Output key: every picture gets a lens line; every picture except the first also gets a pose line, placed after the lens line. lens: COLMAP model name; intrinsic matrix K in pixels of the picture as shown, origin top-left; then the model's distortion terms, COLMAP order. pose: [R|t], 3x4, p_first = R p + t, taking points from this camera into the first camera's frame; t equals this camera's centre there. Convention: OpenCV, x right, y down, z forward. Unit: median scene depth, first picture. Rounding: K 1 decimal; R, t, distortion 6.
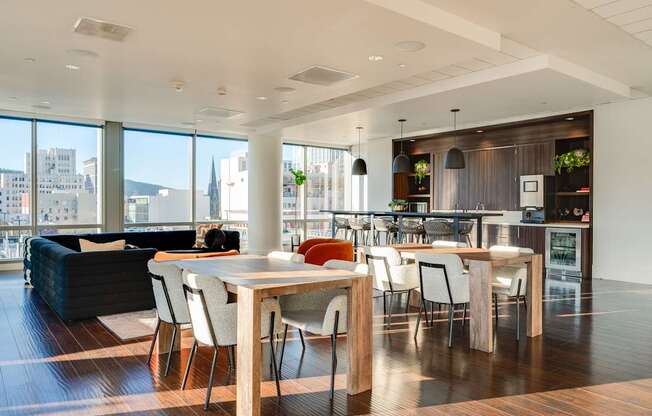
lens RADIAL K [[473.9, 0, 323.1], [0, 473.9, 205.8], [0, 0, 1]] dist [-0.006868, -0.000138]
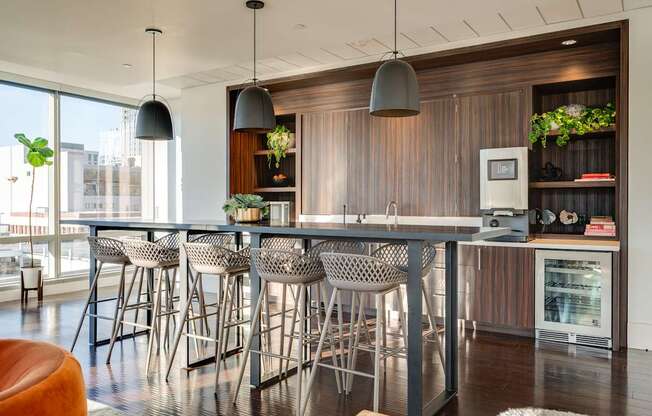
lens RADIAL K [[502.4, 0, 325.8], [0, 502.4, 205.7], [0, 0, 1]] dist [-0.007840, -0.001058]
pose [[0.939163, -0.004641, 0.343441, 0.068109], [0.004556, 0.999989, 0.001055, -0.003061], [-0.343442, 0.000574, 0.939174, 0.532958]]
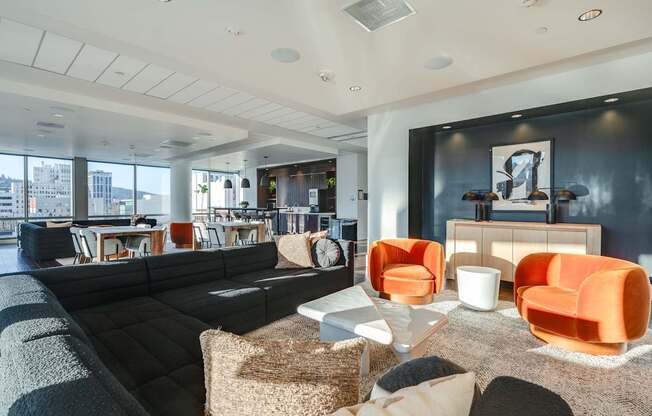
lens RADIAL K [[316.7, 0, 327.3], [0, 316.7, 207.3], [0, 0, 1]] dist [0.002041, -0.000374]
pose [[0.983138, -0.006403, 0.182754, 0.243695], [0.005571, 0.999972, 0.005066, 0.005840], [-0.182782, -0.003962, 0.983146, -0.319111]]
